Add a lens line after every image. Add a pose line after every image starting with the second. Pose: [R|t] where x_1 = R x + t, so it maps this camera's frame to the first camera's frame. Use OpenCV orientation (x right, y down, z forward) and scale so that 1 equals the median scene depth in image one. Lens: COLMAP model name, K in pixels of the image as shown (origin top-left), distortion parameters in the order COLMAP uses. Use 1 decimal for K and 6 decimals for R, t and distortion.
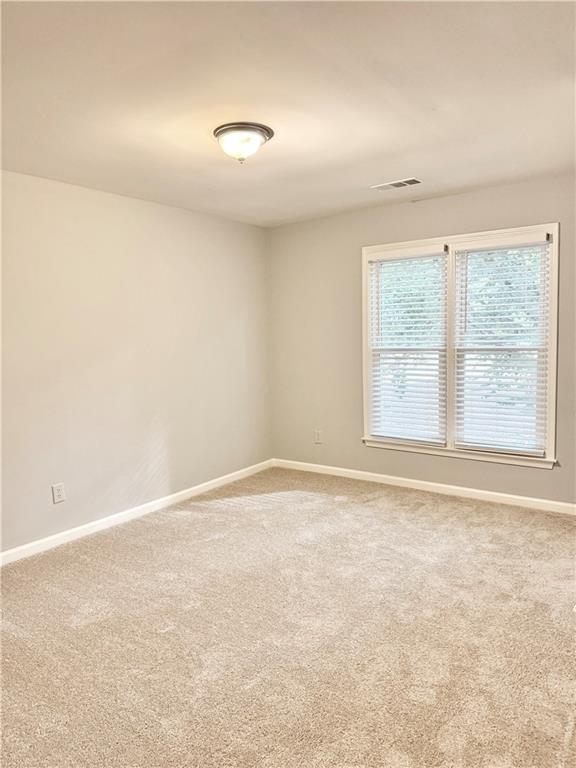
lens RADIAL K [[533.5, 0, 288.0], [0, 533.5, 384.0], [0, 0, 1]] dist [0.141528, -0.275434]
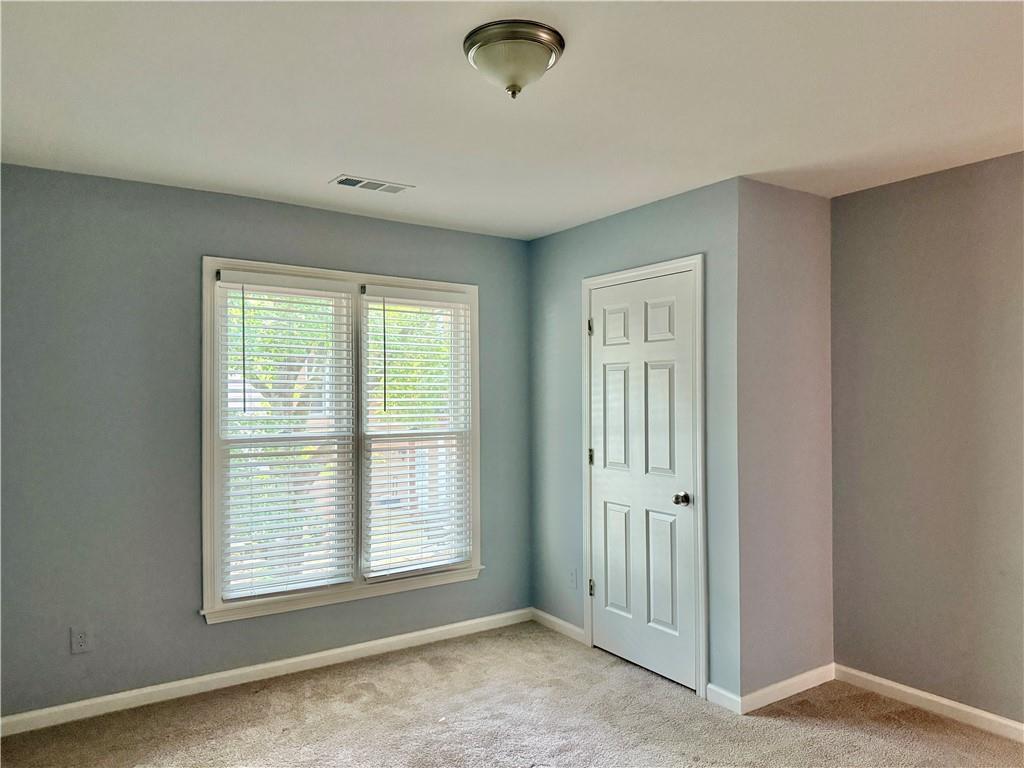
lens RADIAL K [[711.3, 0, 510.7], [0, 711.3, 389.8], [0, 0, 1]] dist [0.141528, -0.275434]
pose [[0.343293, 0.042193, 0.938280, -0.466708], [0.091045, 0.992791, -0.077955, -0.033607], [-0.934805, 0.112187, 0.336977, 0.496688]]
